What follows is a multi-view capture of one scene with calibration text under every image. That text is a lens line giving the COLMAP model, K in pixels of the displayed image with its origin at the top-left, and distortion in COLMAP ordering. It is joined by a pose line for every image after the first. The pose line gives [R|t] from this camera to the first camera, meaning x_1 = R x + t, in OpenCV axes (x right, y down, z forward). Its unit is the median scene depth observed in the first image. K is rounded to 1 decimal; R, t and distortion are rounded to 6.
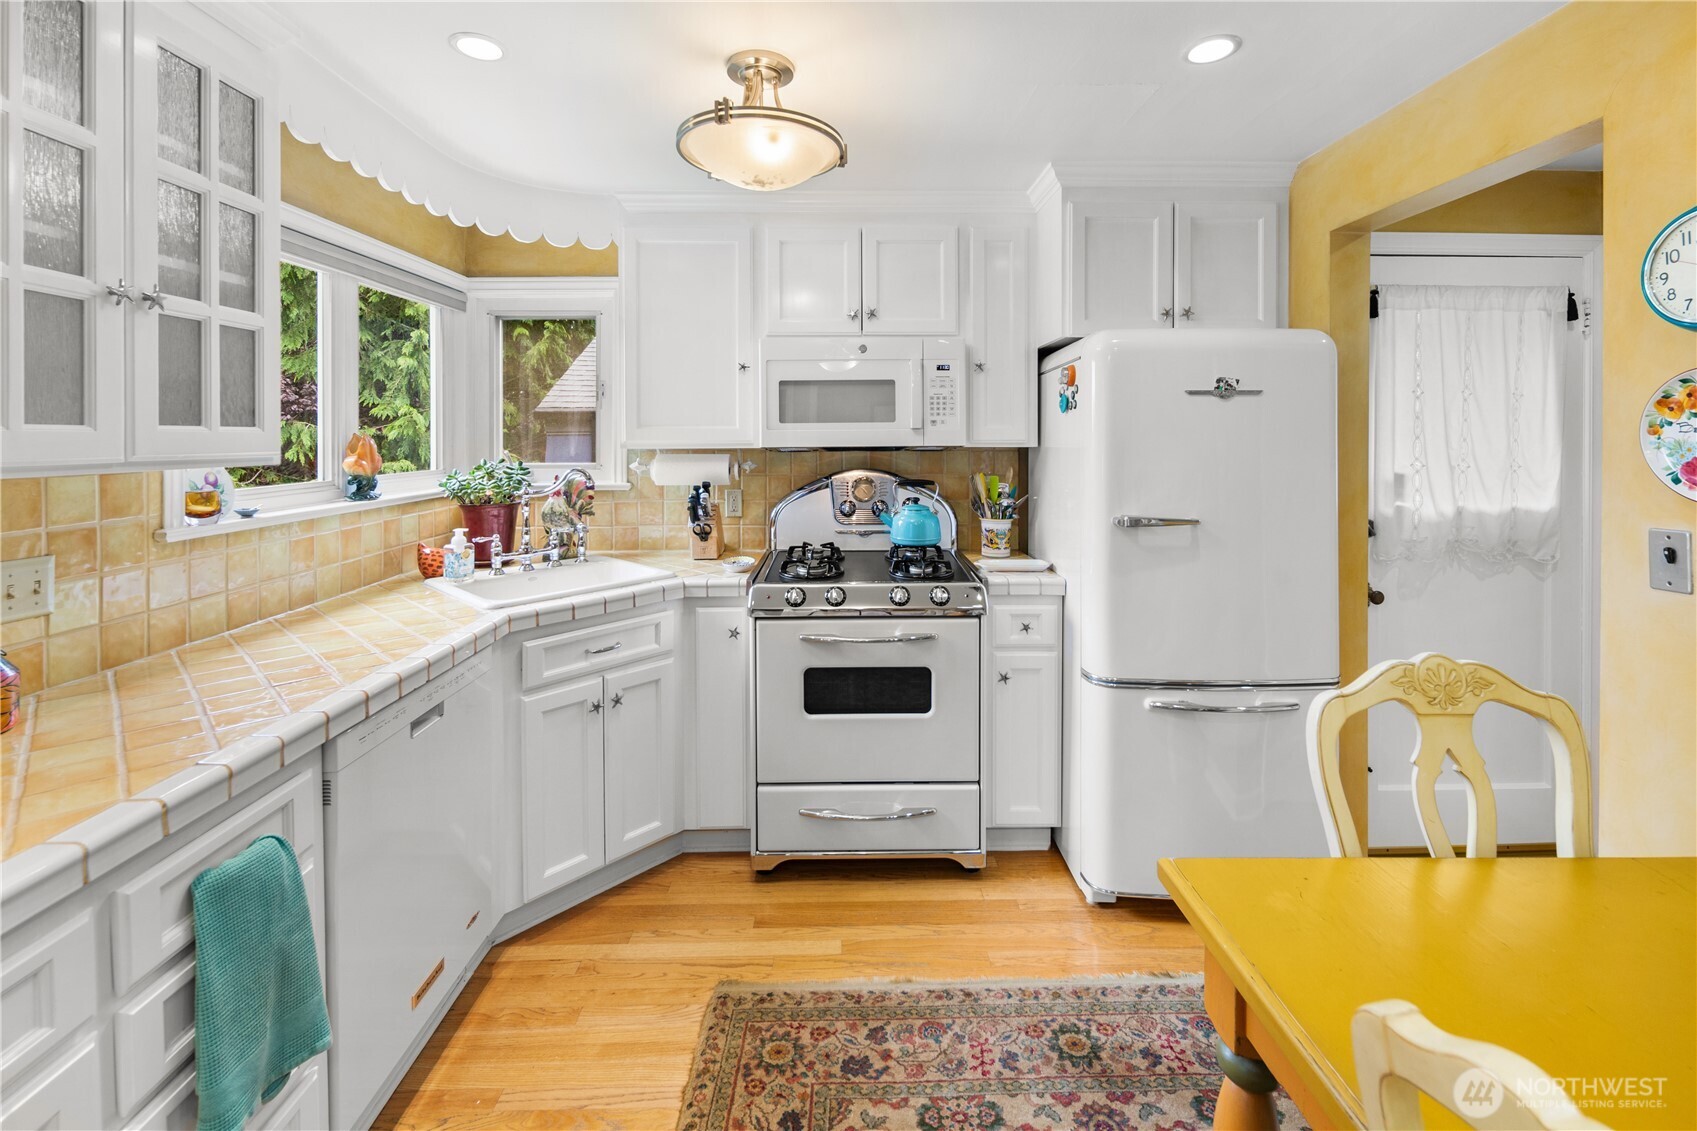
lens RADIAL K [[741.1, 0, 854.3], [0, 741.1, 442.6], [0, 0, 1]] dist [0.006548, -0.003864]
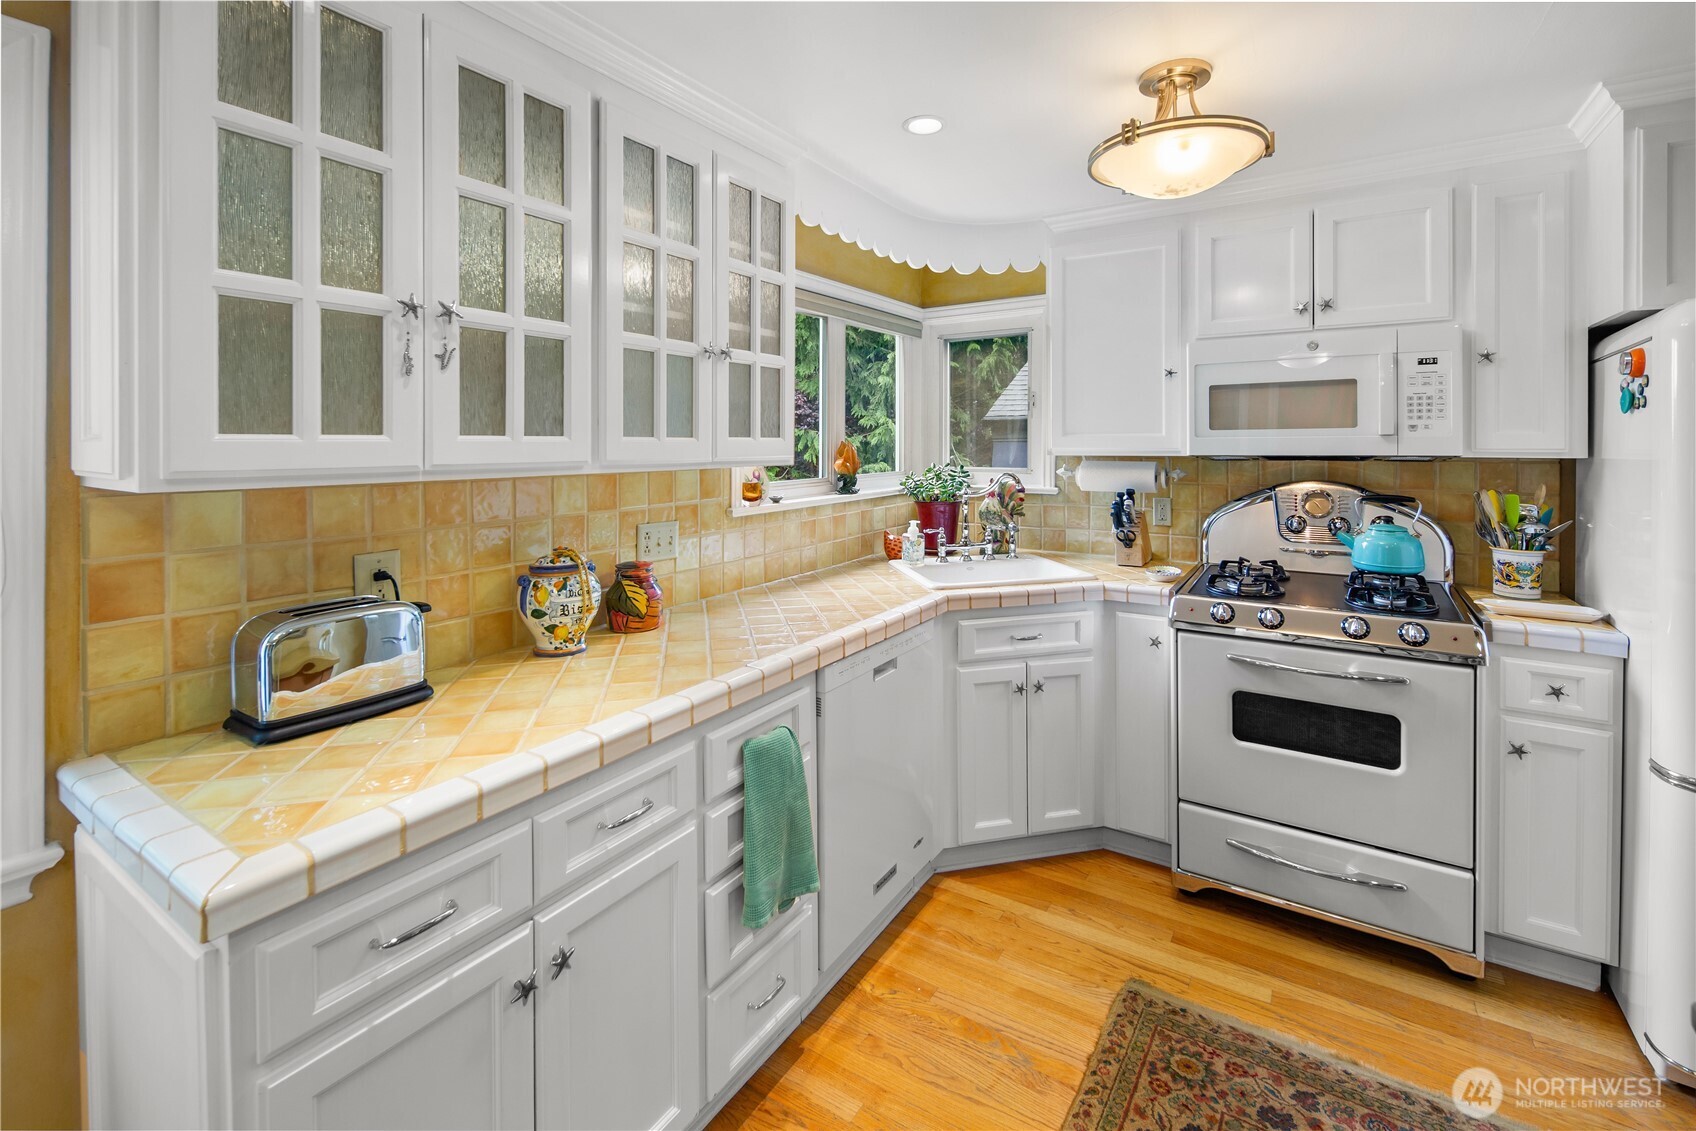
lens RADIAL K [[740.7, 0, 852.3], [0, 740.7, 445.9], [0, 0, 1]] dist [0.006548, -0.003864]
pose [[0.831230, 0.002938, -0.555920, 0.056563], [-0.004623, 0.999988, -0.001628, -0.002663], [0.555909, 0.003923, 0.831234, -0.057064]]
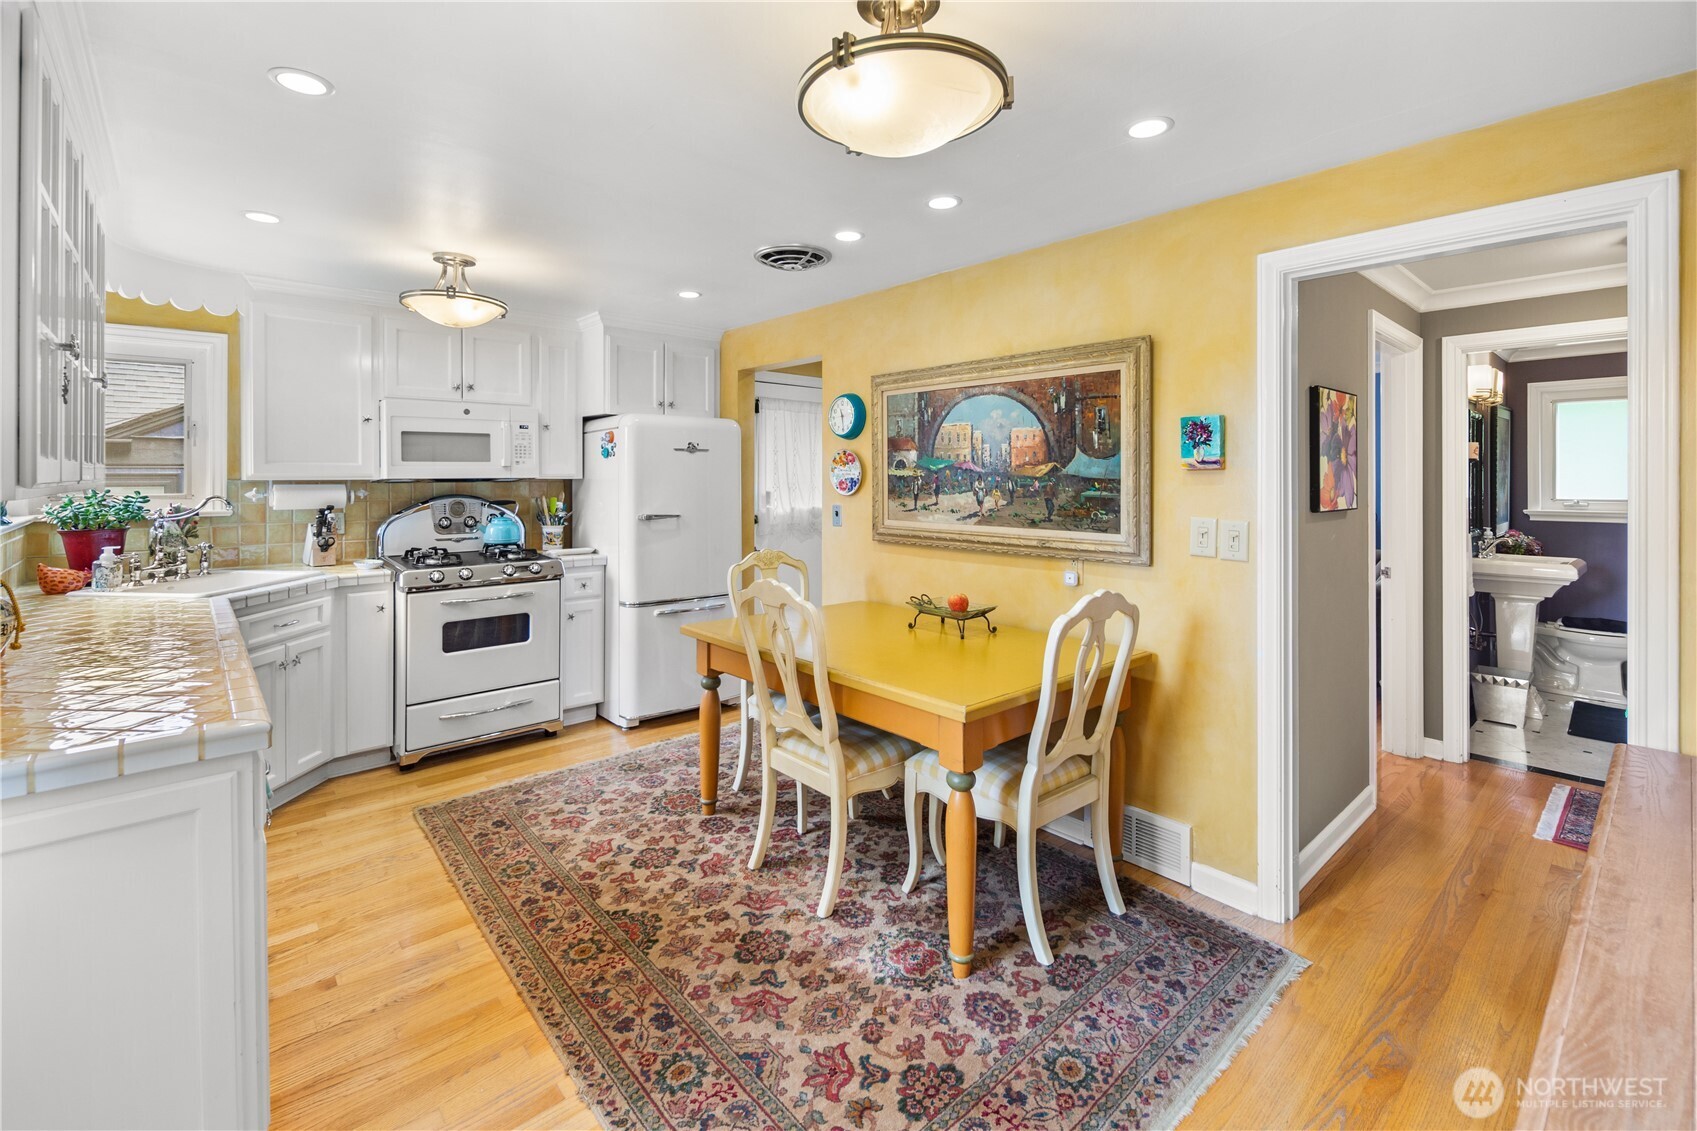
lens RADIAL K [[741.1, 0, 852.5], [0, 741.1, 483.0], [0, 0, 1]] dist [0.006548, -0.003864]
pose [[0.757140, -0.003676, 0.653242, -0.445251], [0.001650, 0.999992, 0.003716, 0.012758], [-0.653250, -0.001736, 0.757140, -0.736841]]
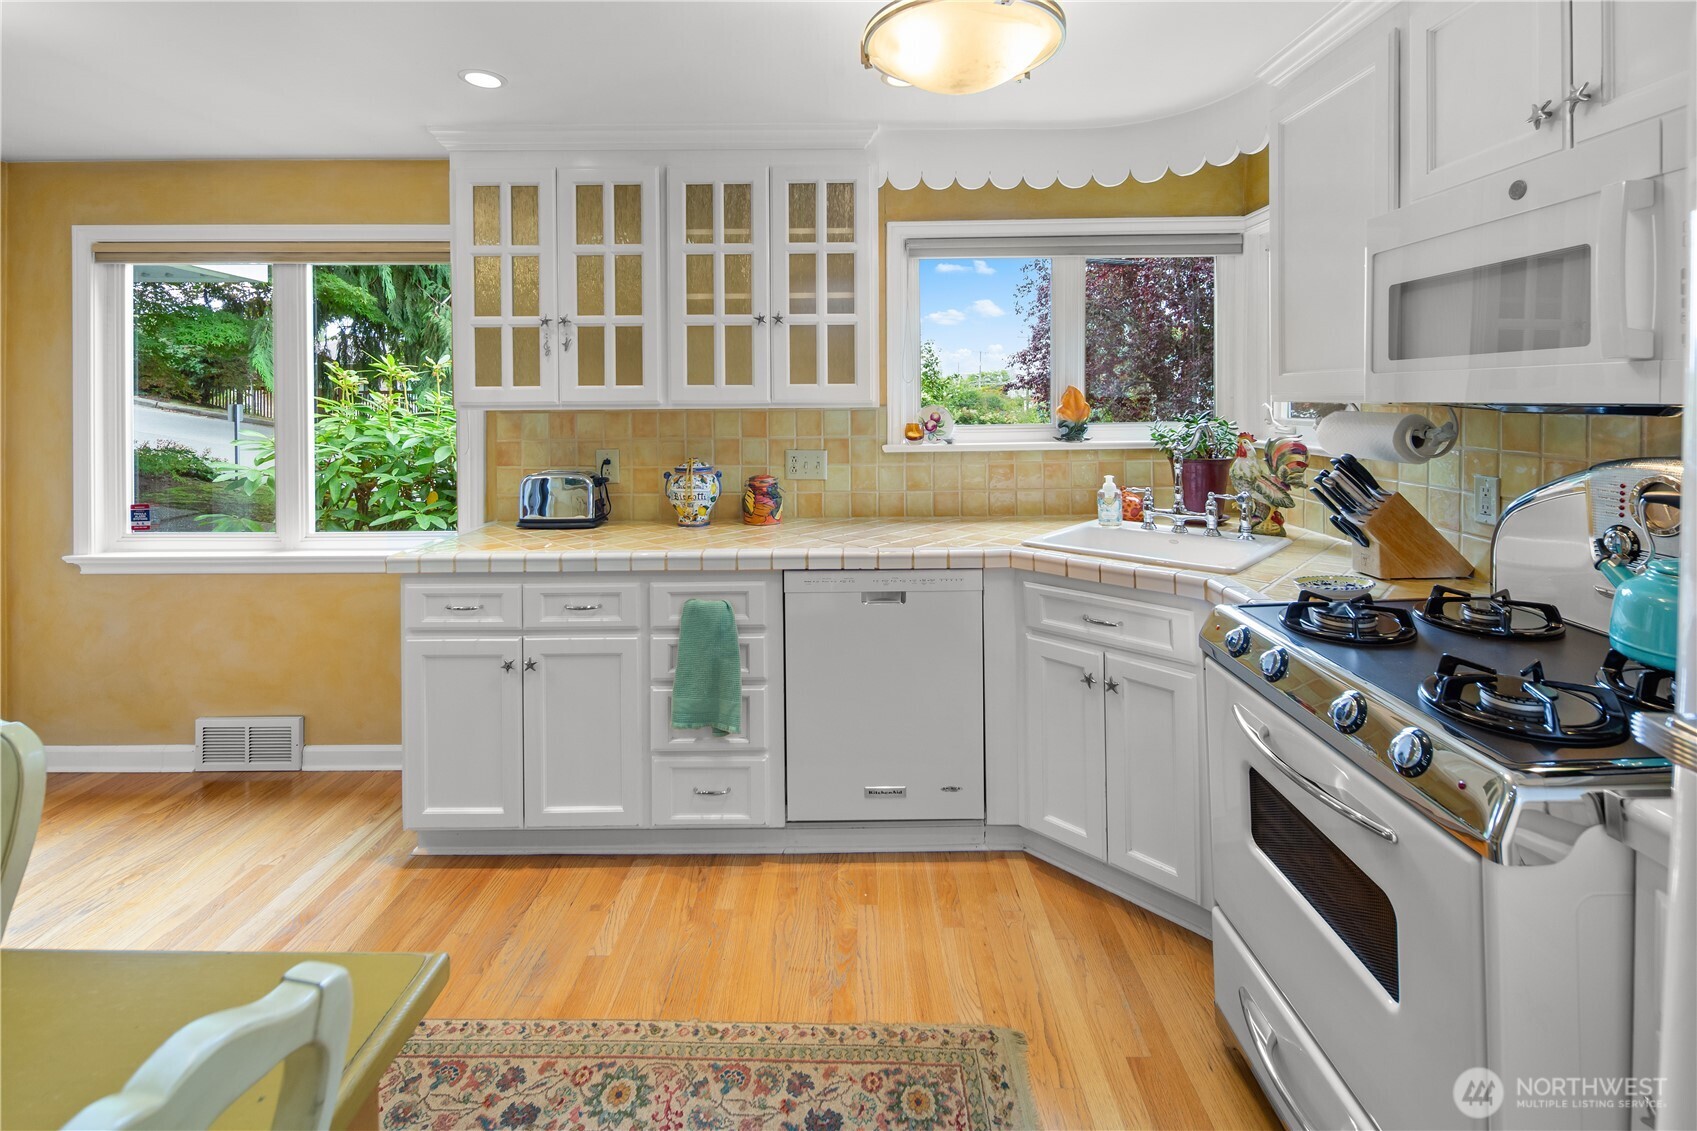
lens RADIAL K [[741.1, 0, 847.6], [0, 741.1, 400.0], [0, 0, 1]] dist [0.006548, -0.003864]
pose [[-0.020400, 0.009740, -0.999744, 0.572746], [-0.002152, 0.999950, 0.009786, -0.000402], [0.999790, 0.002351, -0.020378, 0.711552]]
